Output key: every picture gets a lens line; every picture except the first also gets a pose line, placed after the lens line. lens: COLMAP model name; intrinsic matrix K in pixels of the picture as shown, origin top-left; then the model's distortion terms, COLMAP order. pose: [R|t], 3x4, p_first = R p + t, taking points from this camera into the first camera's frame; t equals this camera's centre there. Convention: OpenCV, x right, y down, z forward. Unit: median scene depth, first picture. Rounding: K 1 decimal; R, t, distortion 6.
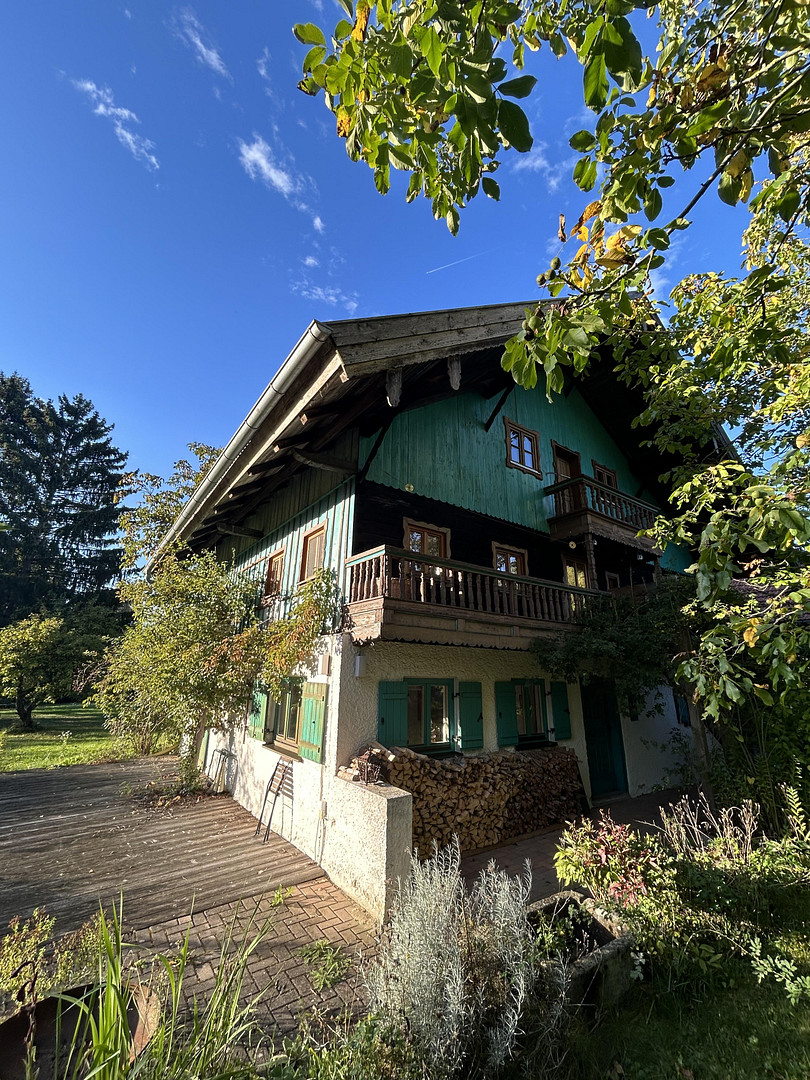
lens RADIAL K [[438.2, 0, 407.4], [0, 438.2, 538.0], [0, 0, 1]] dist [-0.002873, 0.004719]
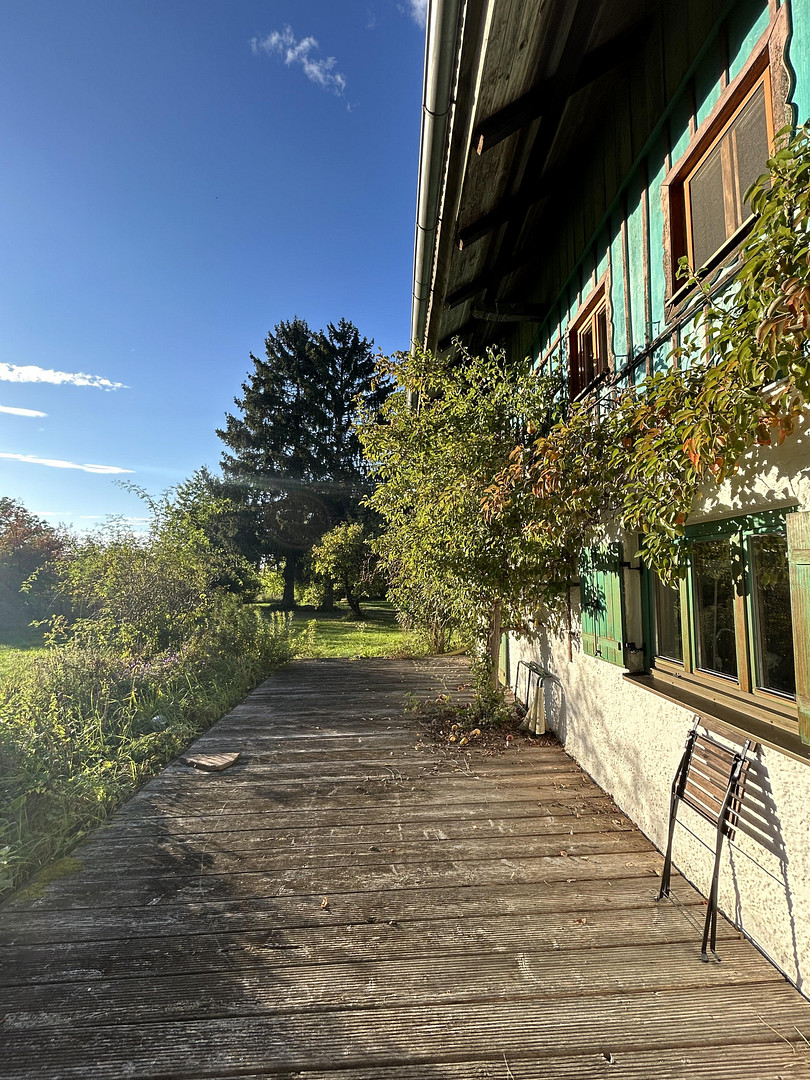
lens RADIAL K [[438.2, 0, 407.4], [0, 438.2, 538.0], [0, 0, 1]] dist [-0.002873, 0.004719]
pose [[0.820521, -0.059628, -0.568498, -0.220857], [0.176934, 0.972195, 0.153400, 0.197032], [0.543544, -0.226454, 0.808256, 0.478789]]
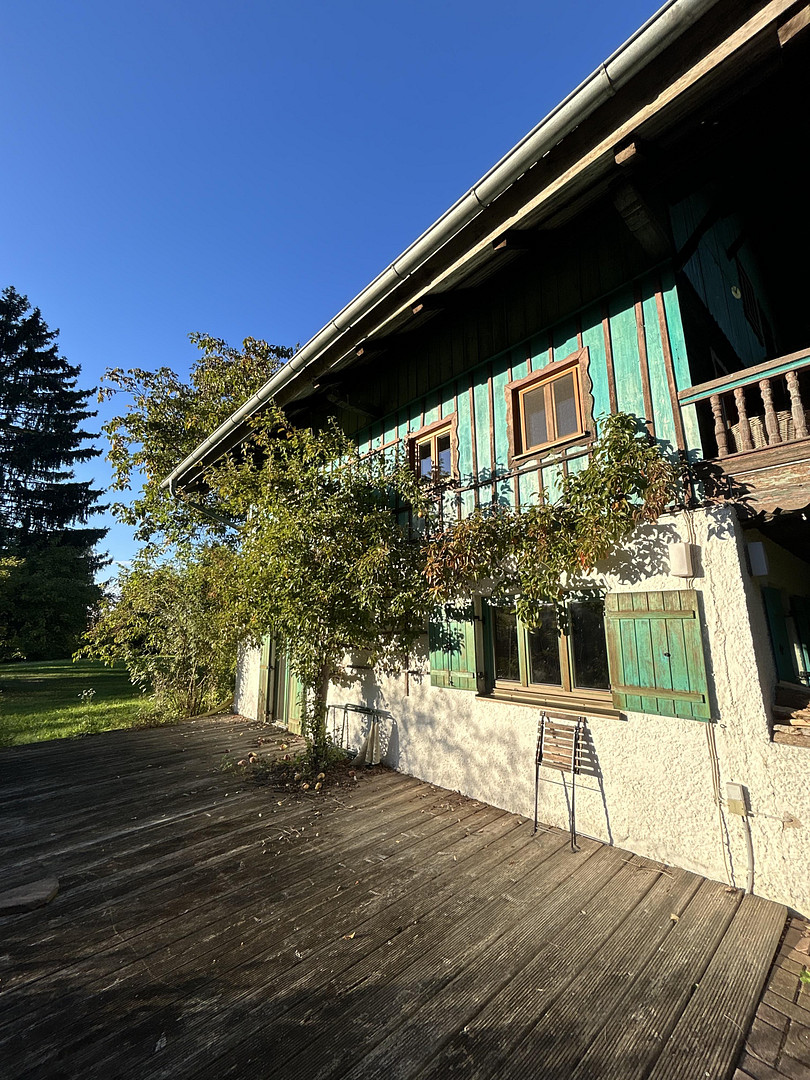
lens RADIAL K [[438.2, 0, 407.4], [0, 438.2, 538.0], [0, 0, 1]] dist [-0.002873, 0.004719]
pose [[0.994292, 0.002072, 0.106671, -0.453566], [-0.012770, 0.994935, 0.099706, 0.152762], [-0.105925, -0.100499, 0.989282, 0.340304]]
